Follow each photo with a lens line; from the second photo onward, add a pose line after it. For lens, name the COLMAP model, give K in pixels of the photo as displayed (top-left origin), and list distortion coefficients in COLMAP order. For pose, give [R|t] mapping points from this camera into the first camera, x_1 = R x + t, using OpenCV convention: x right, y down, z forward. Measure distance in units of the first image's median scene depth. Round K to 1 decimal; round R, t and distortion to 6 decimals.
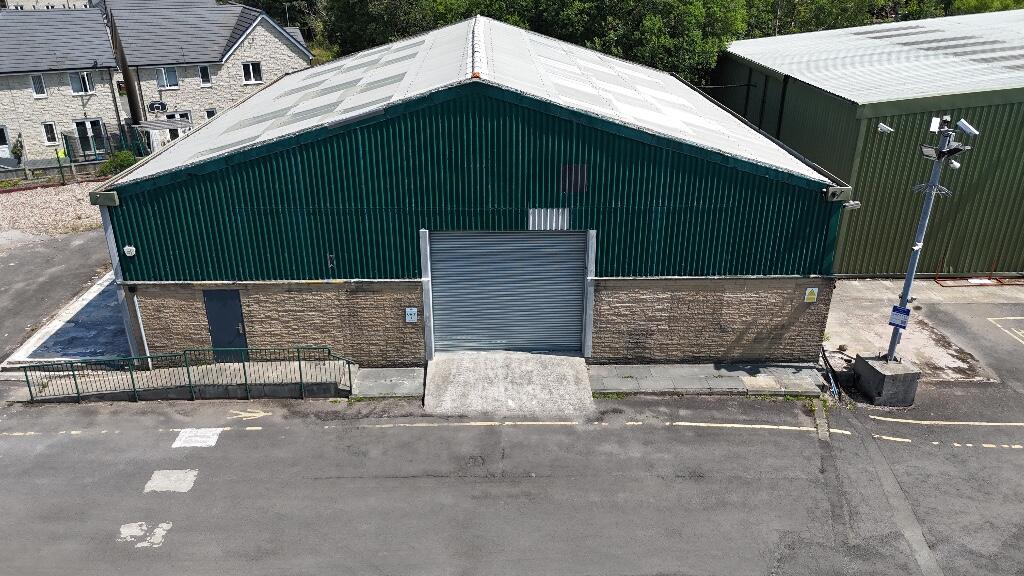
lens RADIAL K [[753.7, 0, 512.0], [0, 753.7, 288.0], [0, 0, 1]] dist [0.078208, -0.080205]
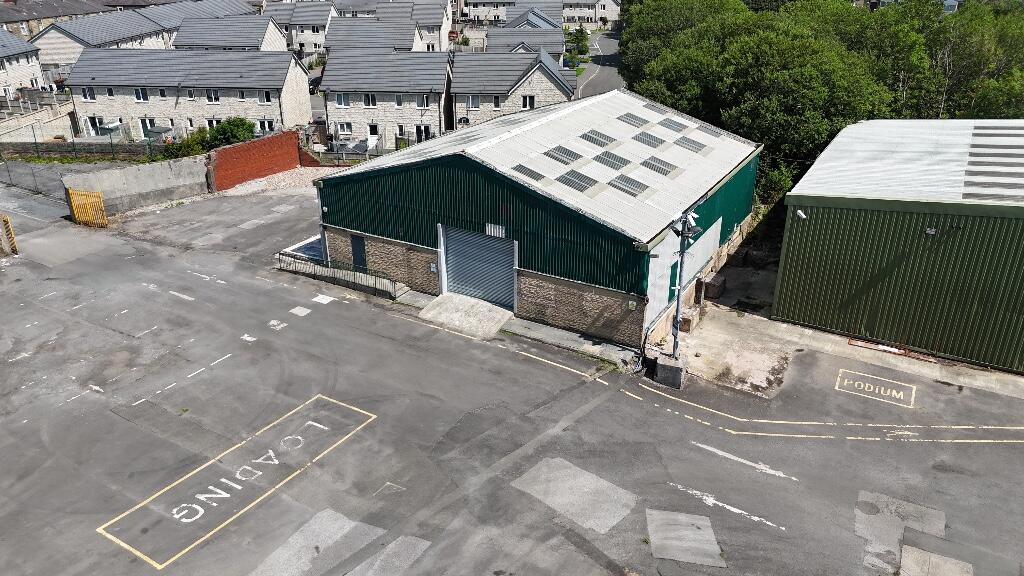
lens RADIAL K [[753.7, 0, 512.0], [0, 753.7, 288.0], [0, 0, 1]] dist [0.078208, -0.080205]
pose [[0.849297, 0.216902, -0.481299, 0.950657], [-0.212997, 0.974985, 0.063535, -0.076003], [0.483040, 0.048555, 0.874251, -0.551952]]
